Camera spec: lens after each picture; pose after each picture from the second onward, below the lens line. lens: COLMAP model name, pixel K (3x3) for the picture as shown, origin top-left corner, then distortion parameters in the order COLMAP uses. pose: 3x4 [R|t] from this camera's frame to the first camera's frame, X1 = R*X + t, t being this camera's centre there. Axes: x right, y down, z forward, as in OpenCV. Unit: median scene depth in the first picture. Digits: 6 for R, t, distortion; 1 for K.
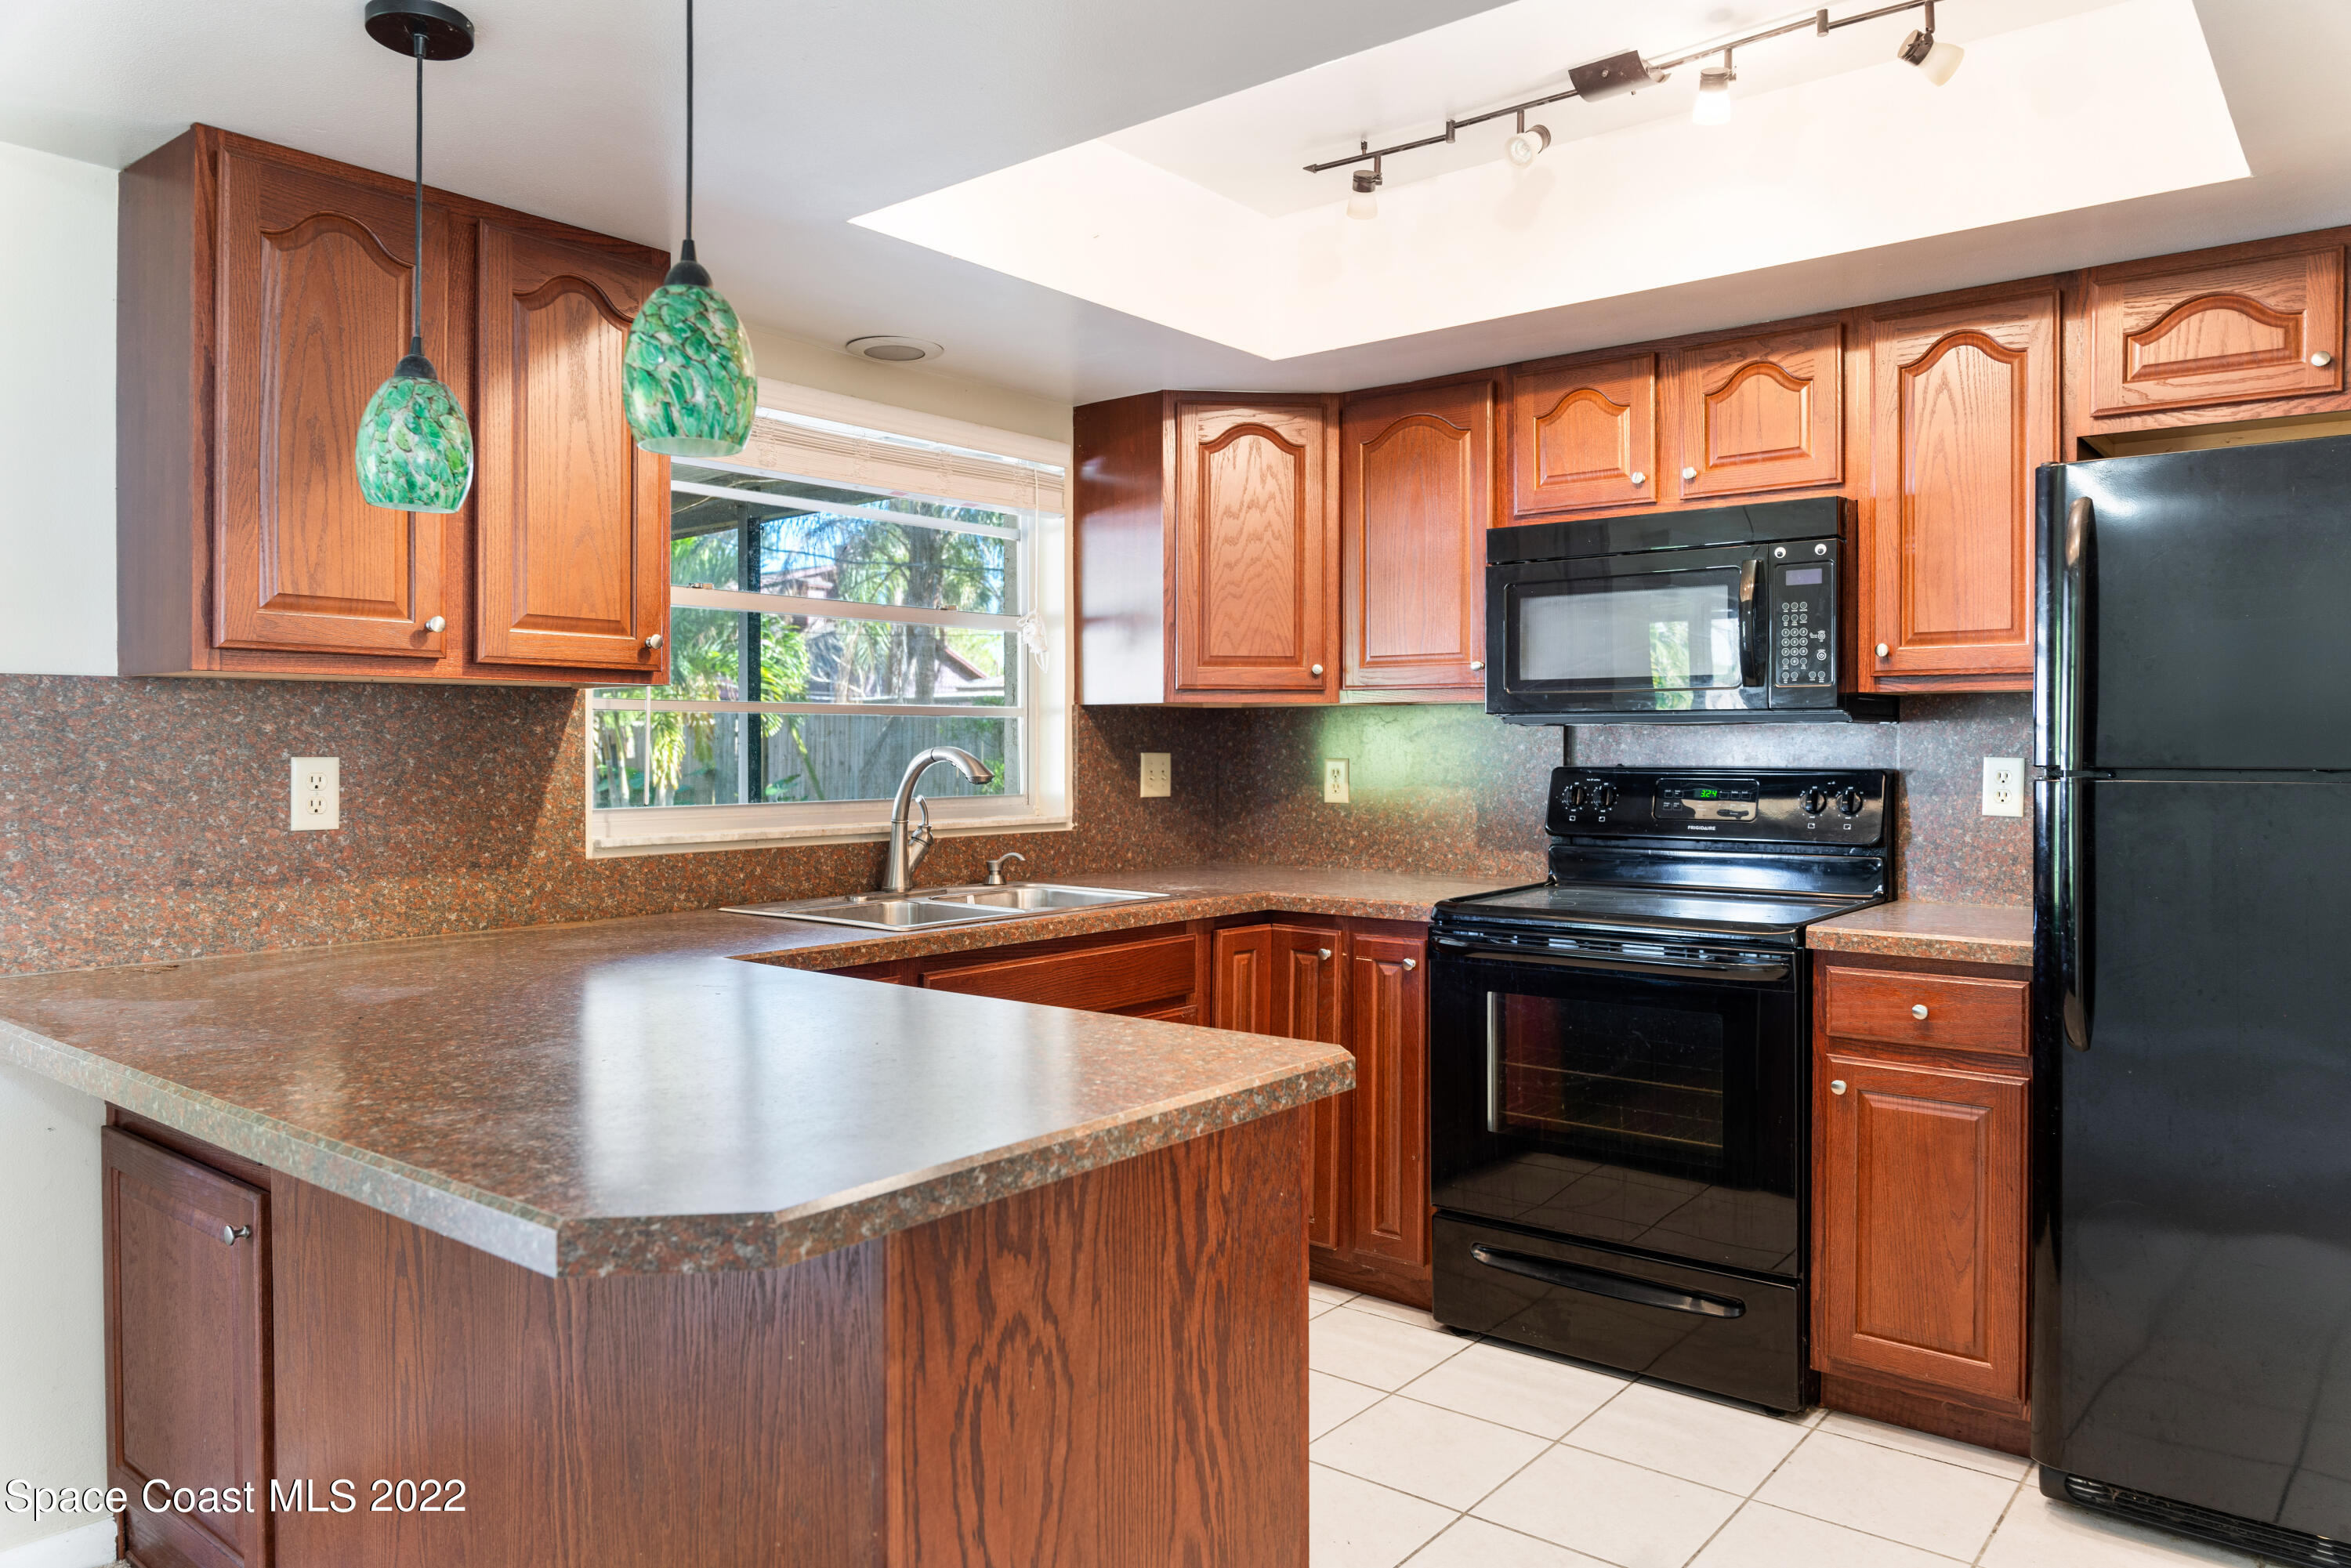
lens RADIAL K [[1591.8, 0, 1176.7], [0, 1591.8, 745.5], [0, 0, 1]] dist [-0.007249, -0.005202]
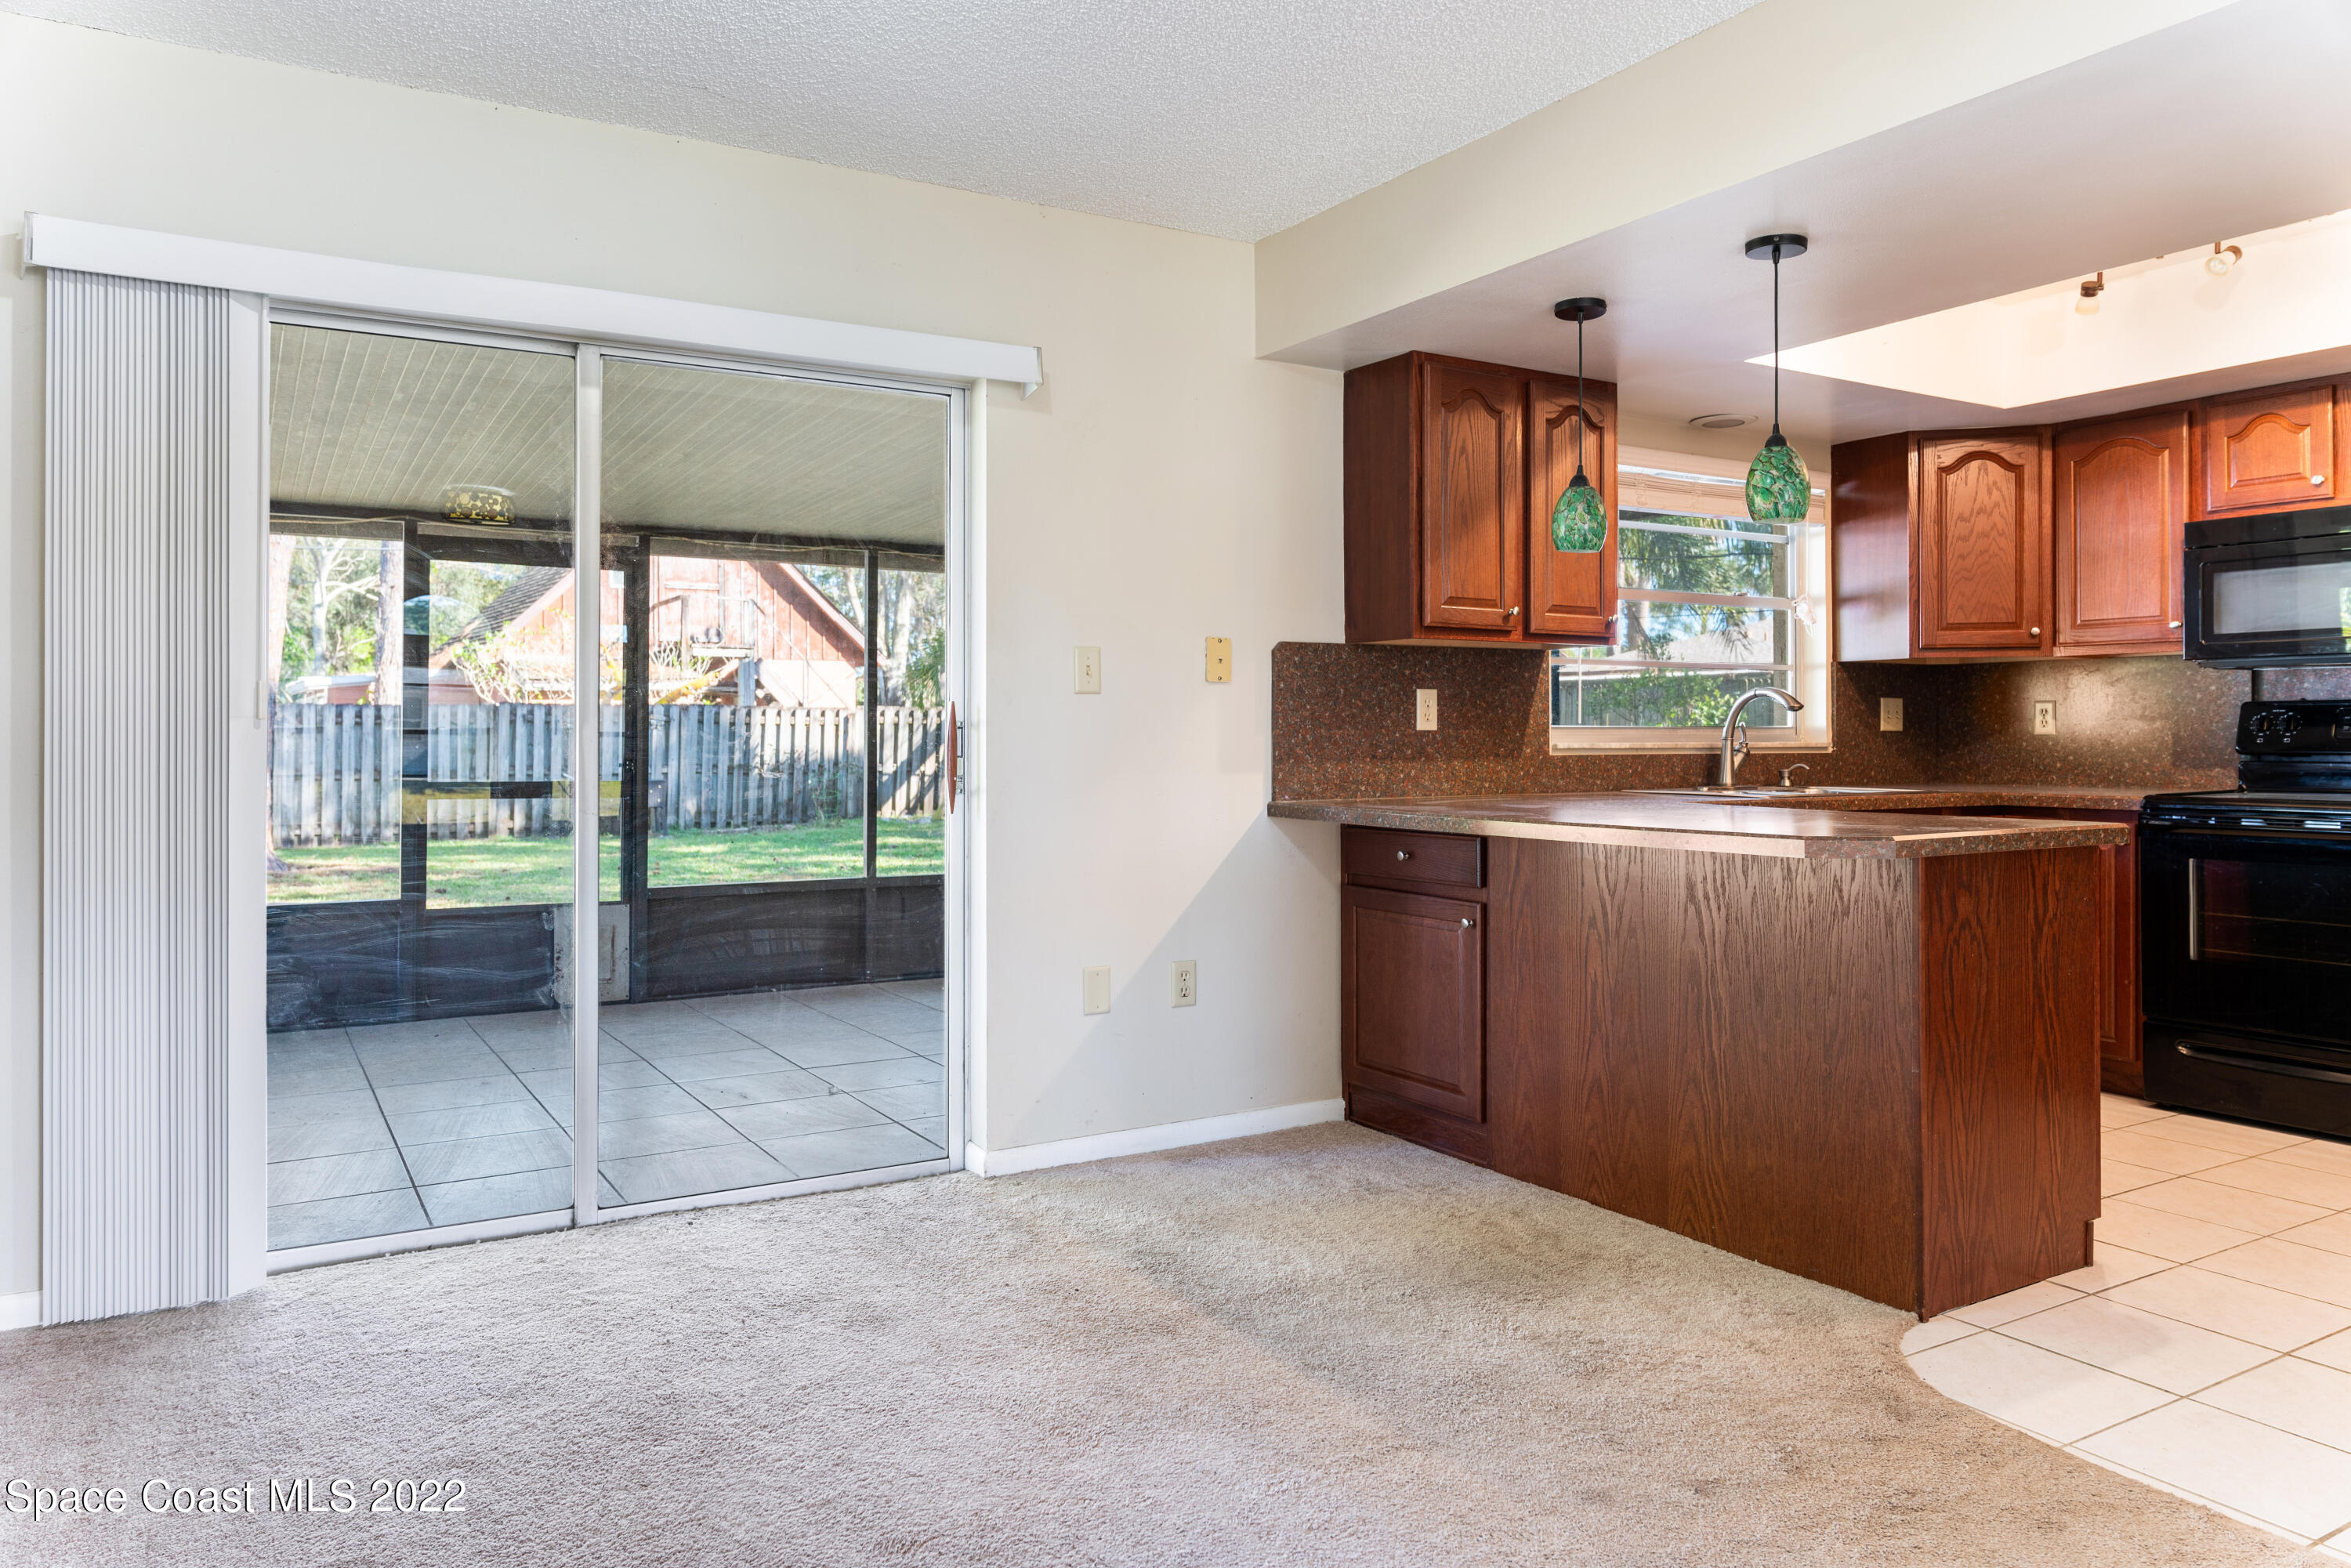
lens RADIAL K [[1587.2, 0, 1186.6], [0, 1587.2, 725.4], [0, 0, 1]] dist [0.004714, 0.004050]
pose [[0.941301, -0.002866, -0.337556, -0.140909], [0.000861, 0.999981, -0.006089, 0.041344], [0.337567, 0.005441, 0.941286, -0.532999]]
